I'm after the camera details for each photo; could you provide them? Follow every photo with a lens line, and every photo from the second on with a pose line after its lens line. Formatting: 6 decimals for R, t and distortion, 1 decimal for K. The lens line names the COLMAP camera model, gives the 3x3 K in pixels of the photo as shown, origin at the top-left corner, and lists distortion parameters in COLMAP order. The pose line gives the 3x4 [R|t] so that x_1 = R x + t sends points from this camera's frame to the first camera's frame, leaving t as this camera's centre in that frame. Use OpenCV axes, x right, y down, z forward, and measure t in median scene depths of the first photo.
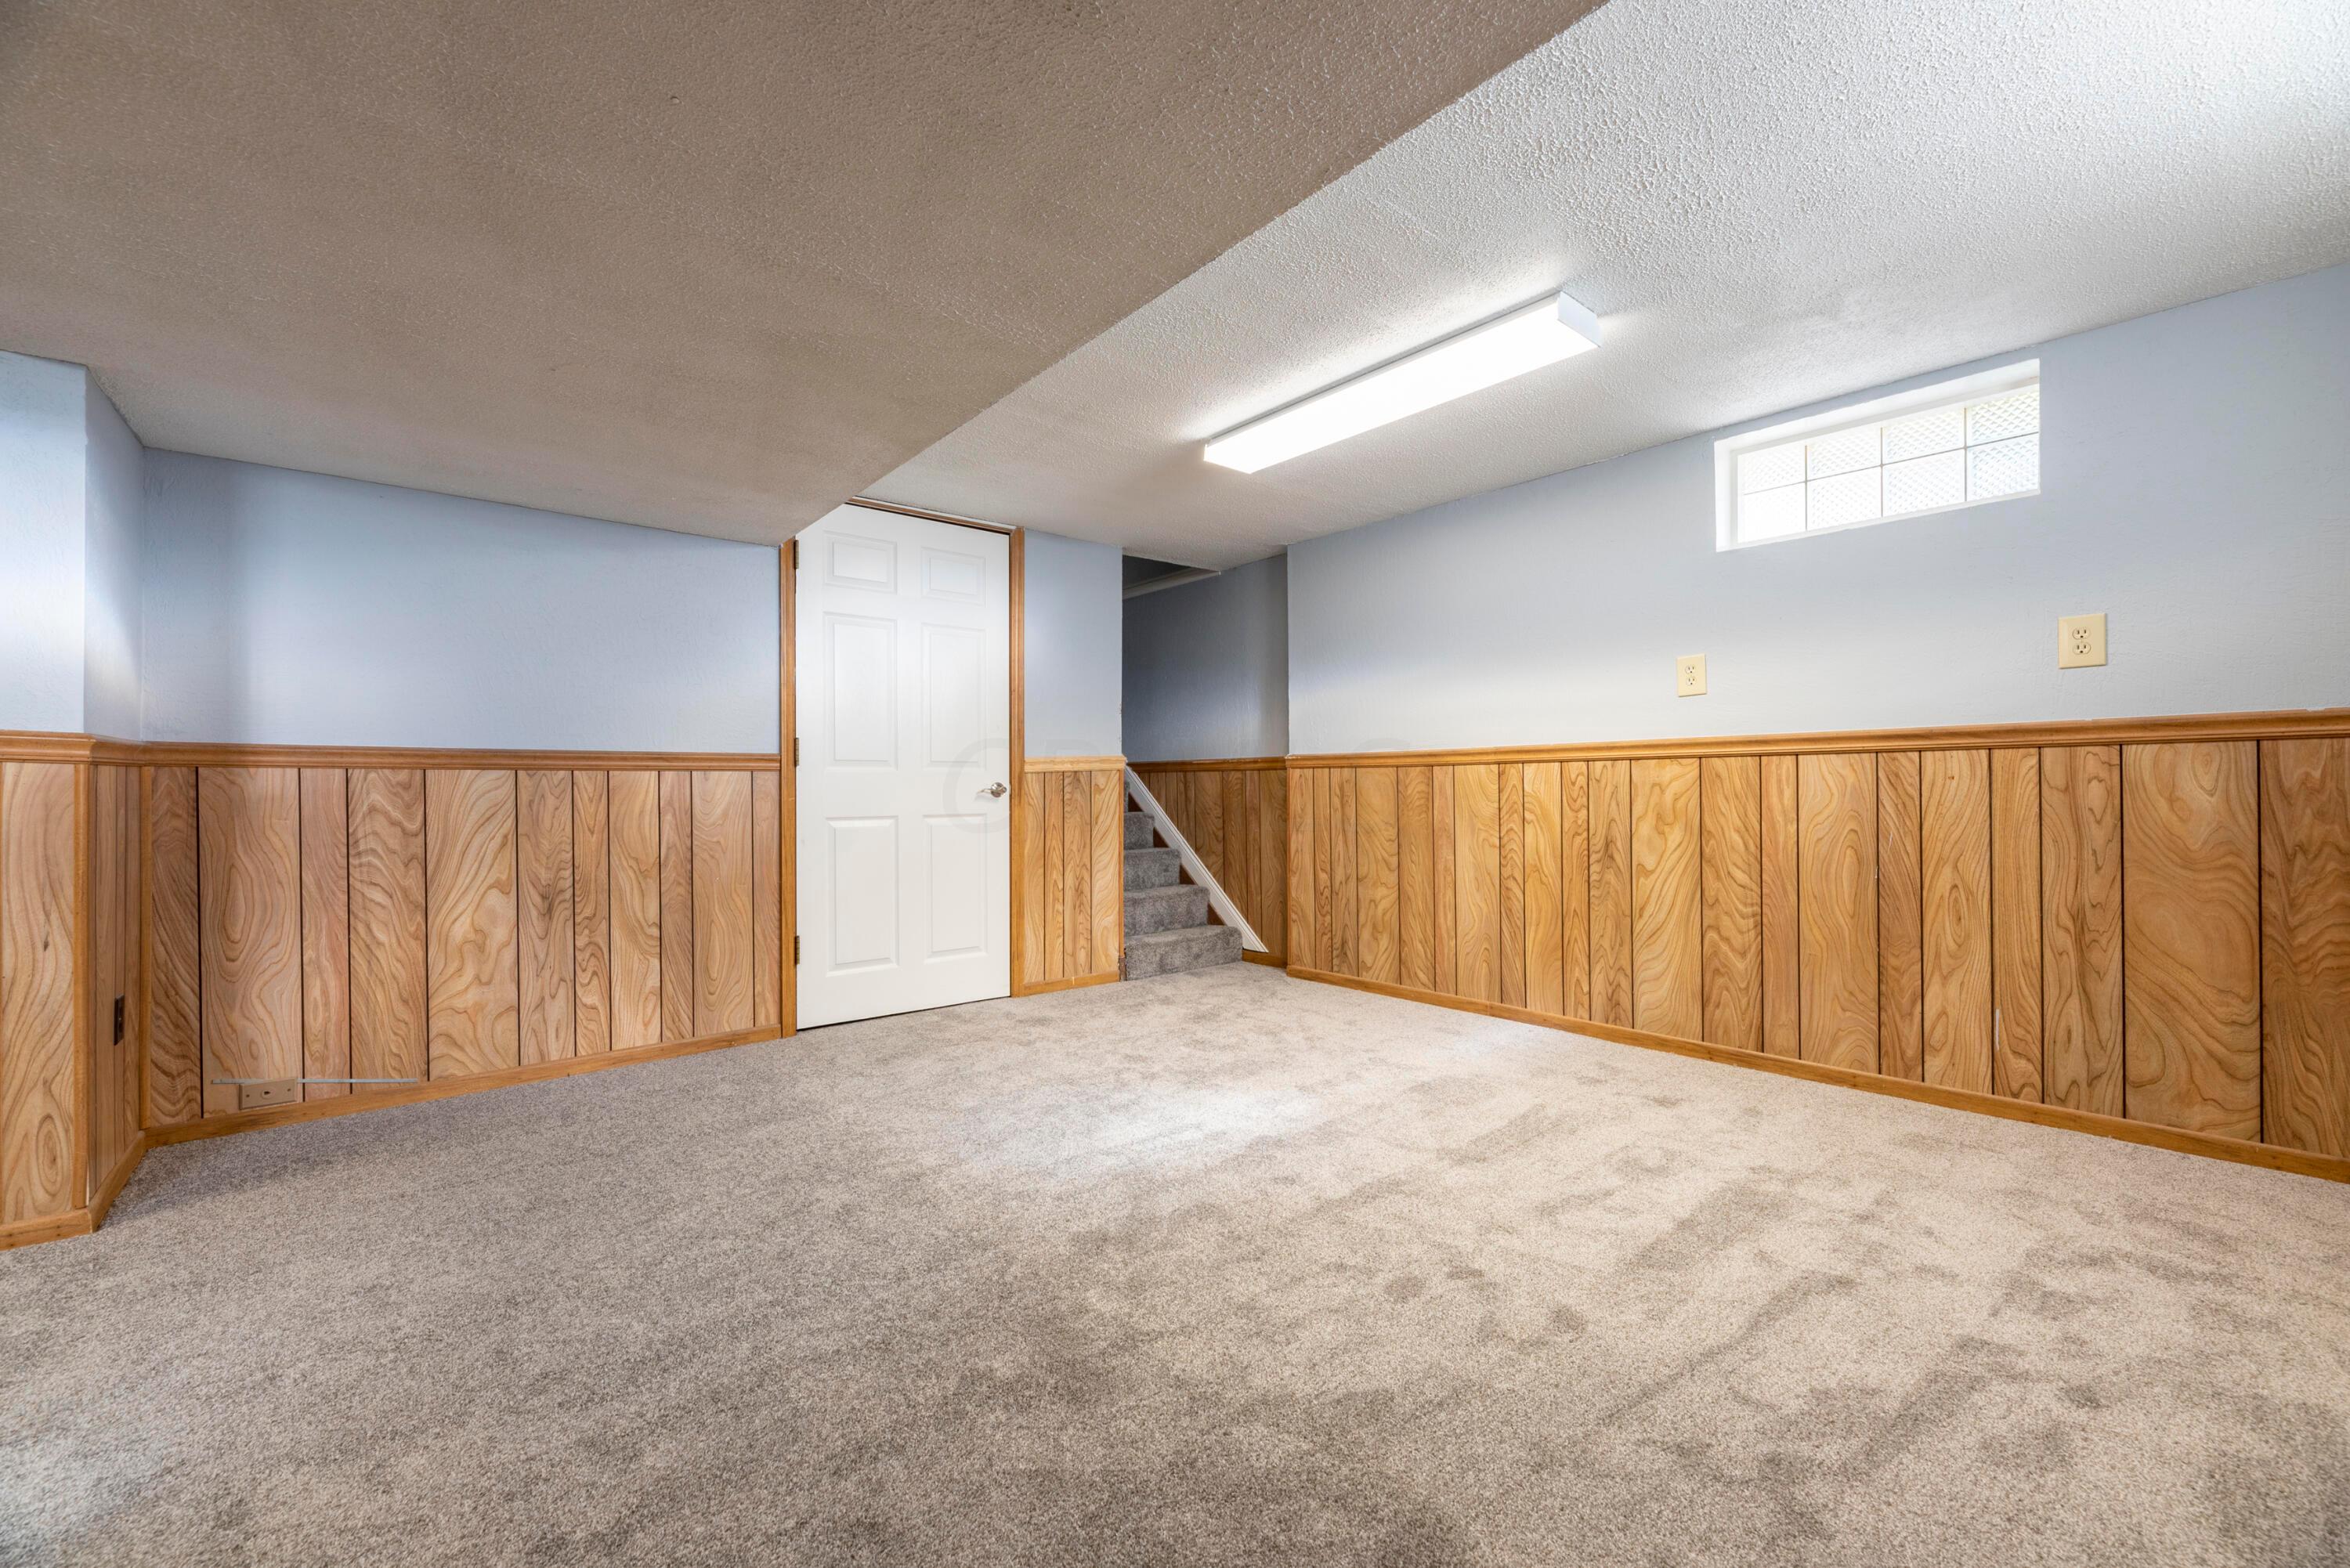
lens RADIAL K [[959.0, 0, 1167.4], [0, 959.0, 786.9], [0, 0, 1]] dist [-0.008202, 0.000503]
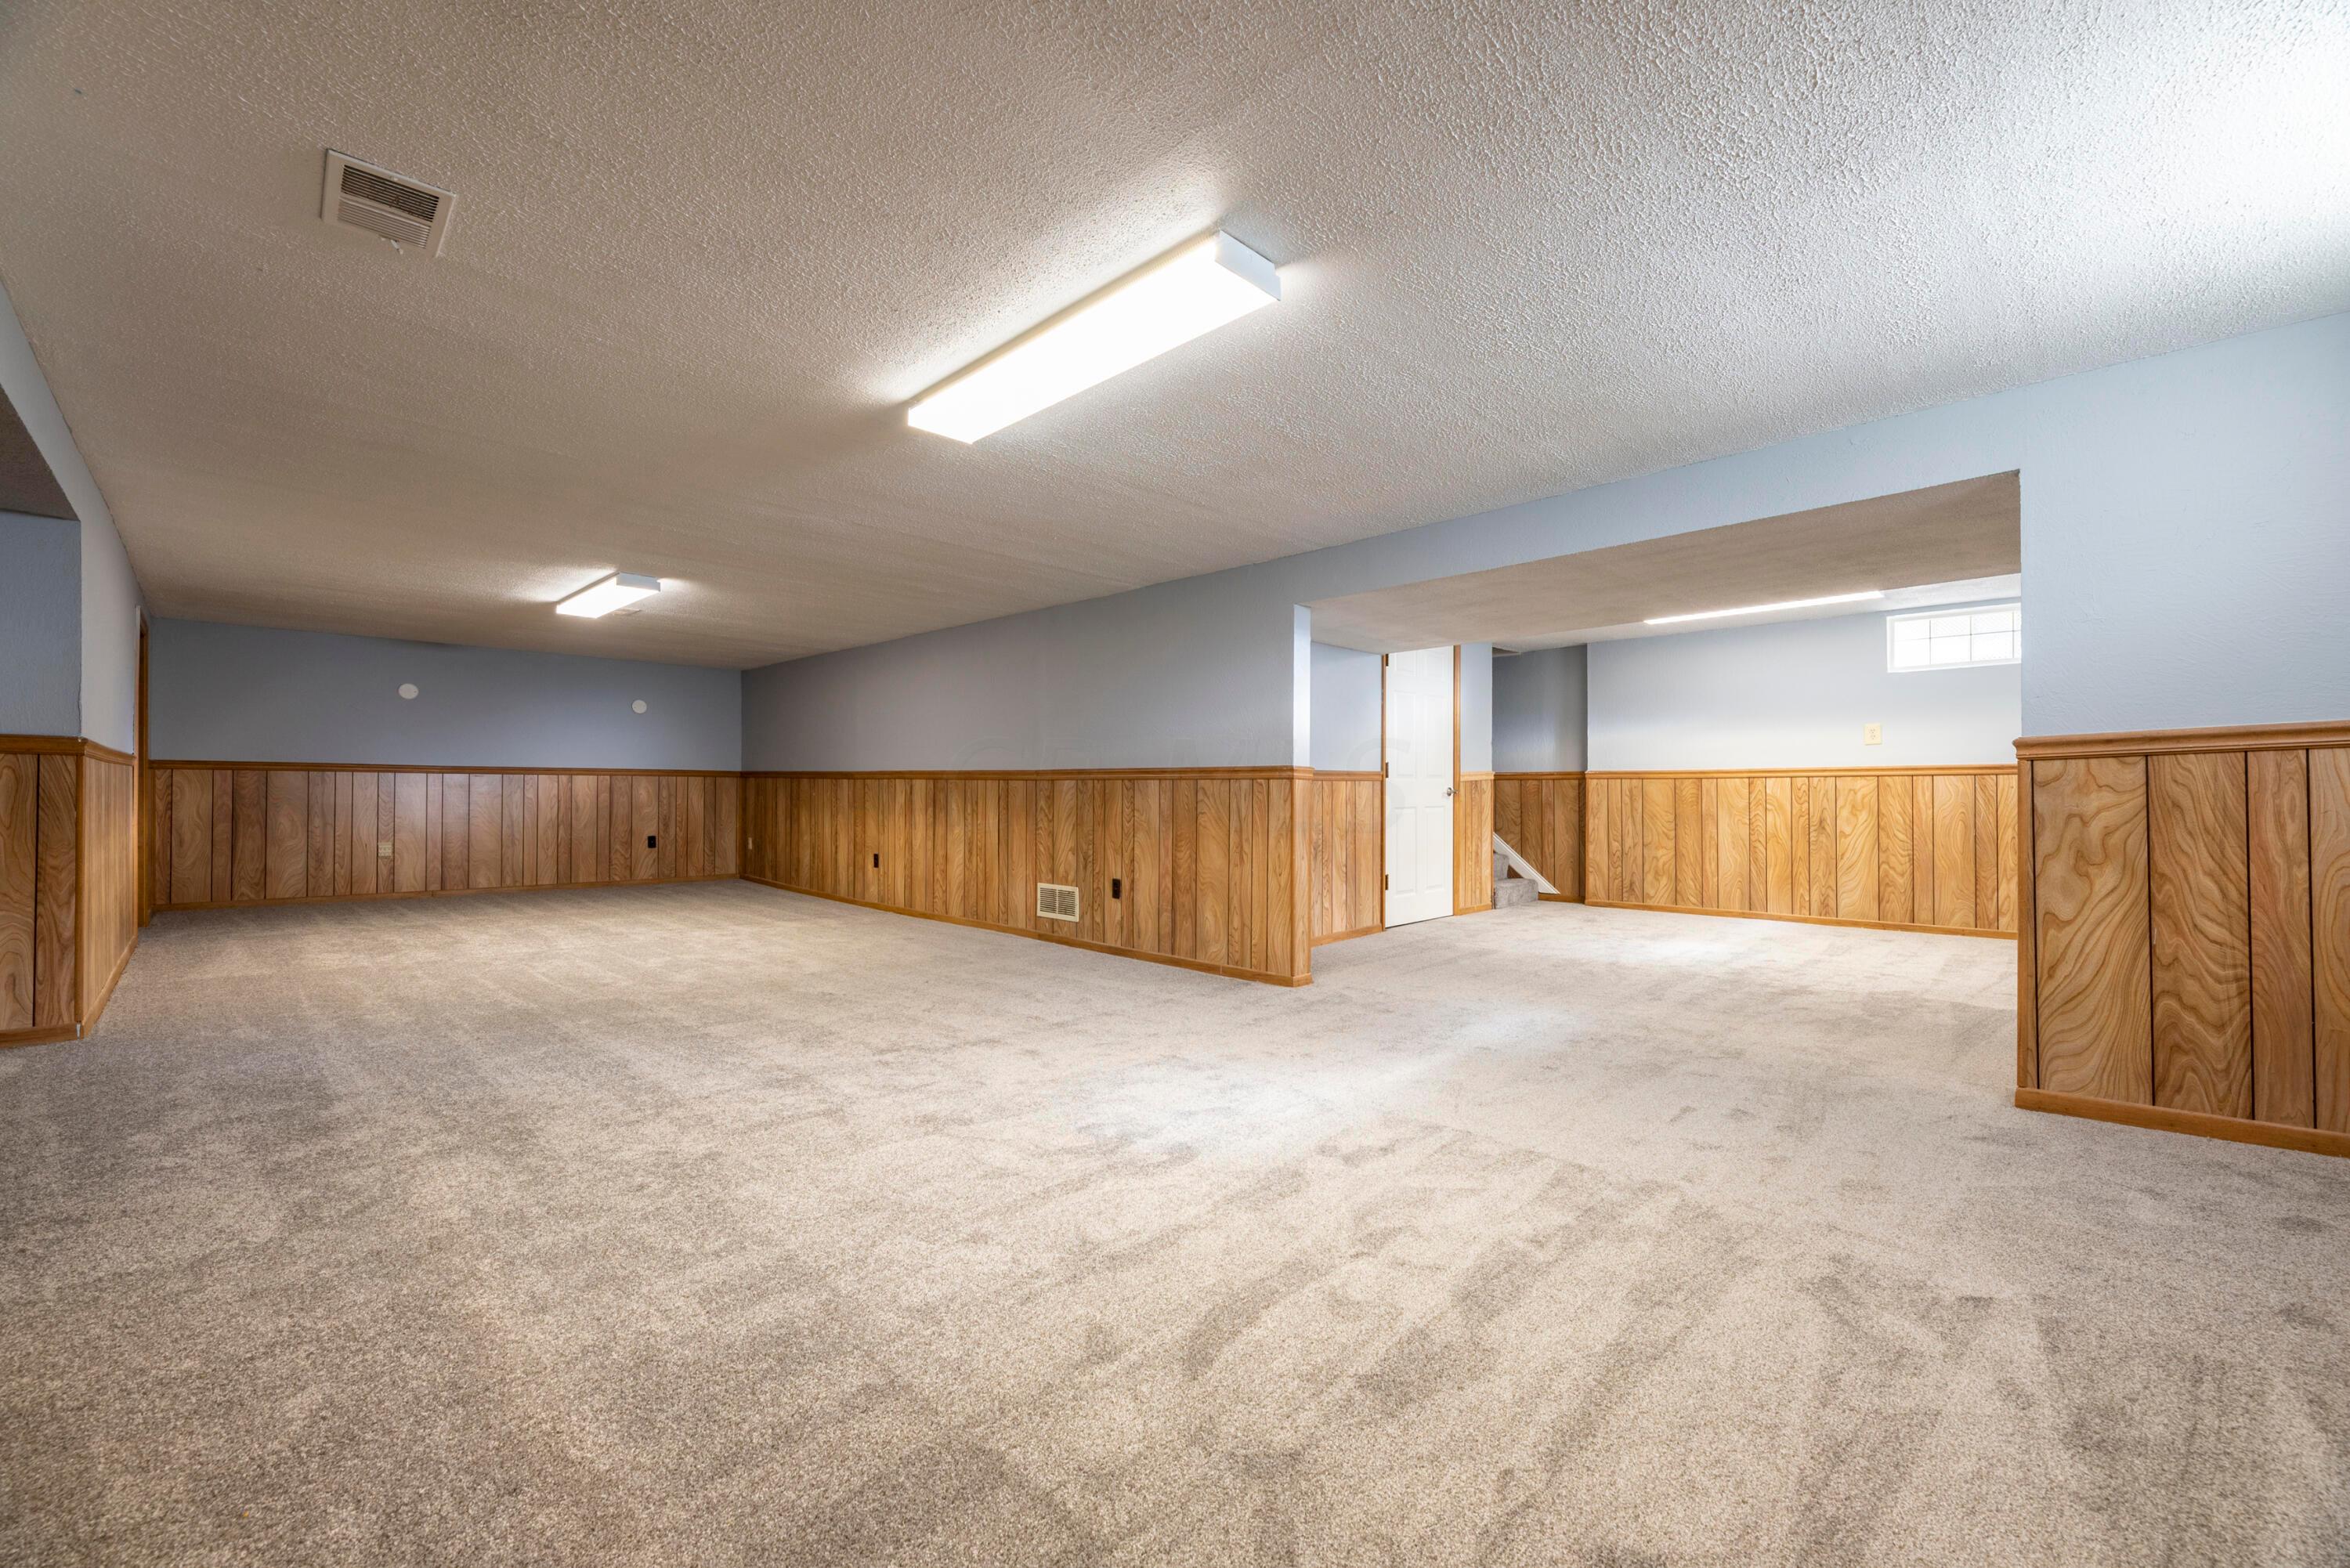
lens RADIAL K [[959.0, 0, 1167.2], [0, 959.0, 788.2], [0, 0, 1]] dist [-0.008202, 0.000503]
pose [[0.995138, 0.003374, 0.098431, -0.998270], [-0.003391, 0.999994, 0.000003, -0.001362], [-0.098430, -0.000337, 0.995144, -0.741338]]
